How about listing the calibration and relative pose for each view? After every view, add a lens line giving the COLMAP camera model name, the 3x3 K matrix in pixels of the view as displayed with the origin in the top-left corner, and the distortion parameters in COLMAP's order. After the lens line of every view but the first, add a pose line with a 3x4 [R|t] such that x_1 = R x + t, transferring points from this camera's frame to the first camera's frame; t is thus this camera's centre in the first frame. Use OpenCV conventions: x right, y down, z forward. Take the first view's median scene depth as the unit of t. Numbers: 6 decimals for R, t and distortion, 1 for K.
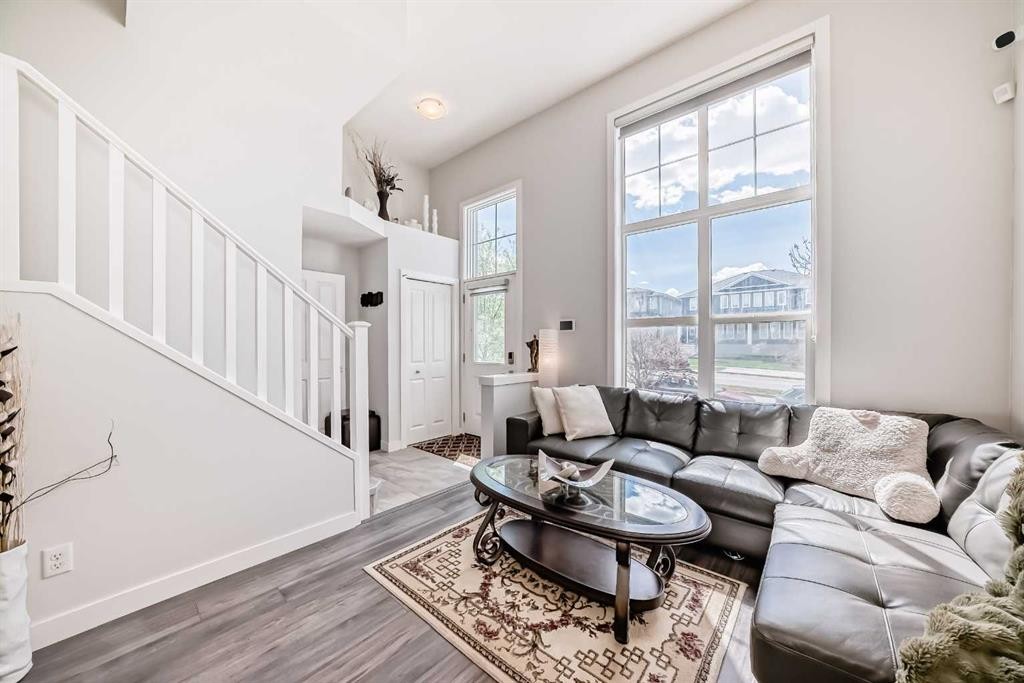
lens RADIAL K [[363.0, 0, 505.0], [0, 363.0, 346.2], [0, 0, 1]] dist [-0.019786, 0.003904]
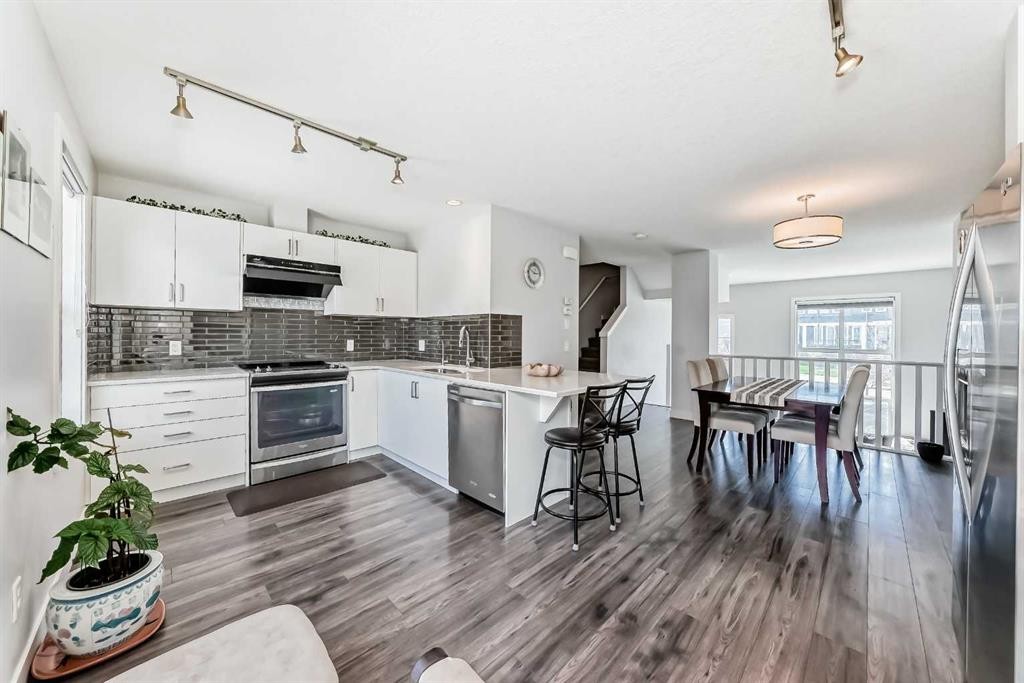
lens RADIAL K [[363.0, 0, 503.5], [0, 363.0, 337.8], [0, 0, 1]] dist [-0.019786, 0.003904]
pose [[0.997685, 0.004019, -0.067885, -2.706448], [-0.003646, 0.999978, 0.005613, -0.813380], [0.067906, -0.005352, 0.997677, -2.717105]]
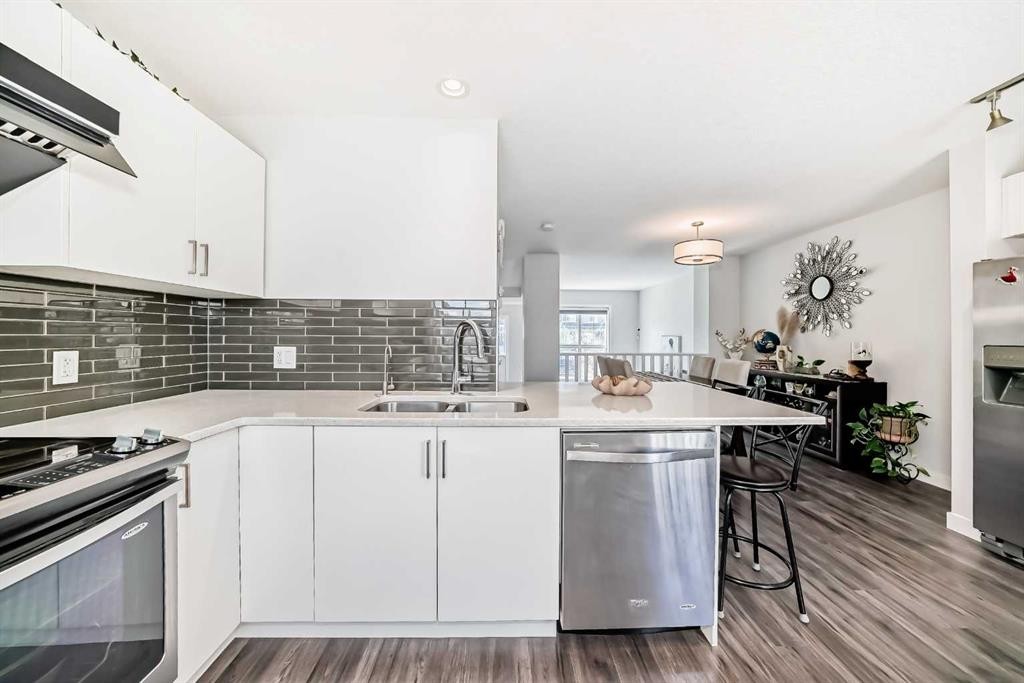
lens RADIAL K [[363.0, 0, 508.8], [0, 363.0, 334.6], [0, 0, 1]] dist [-0.019786, 0.003904]
pose [[0.724843, 0.003456, 0.688905, -3.751046], [-0.002236, 0.999994, -0.002665, -0.818024], [-0.688910, 0.000391, 0.724847, -1.592355]]
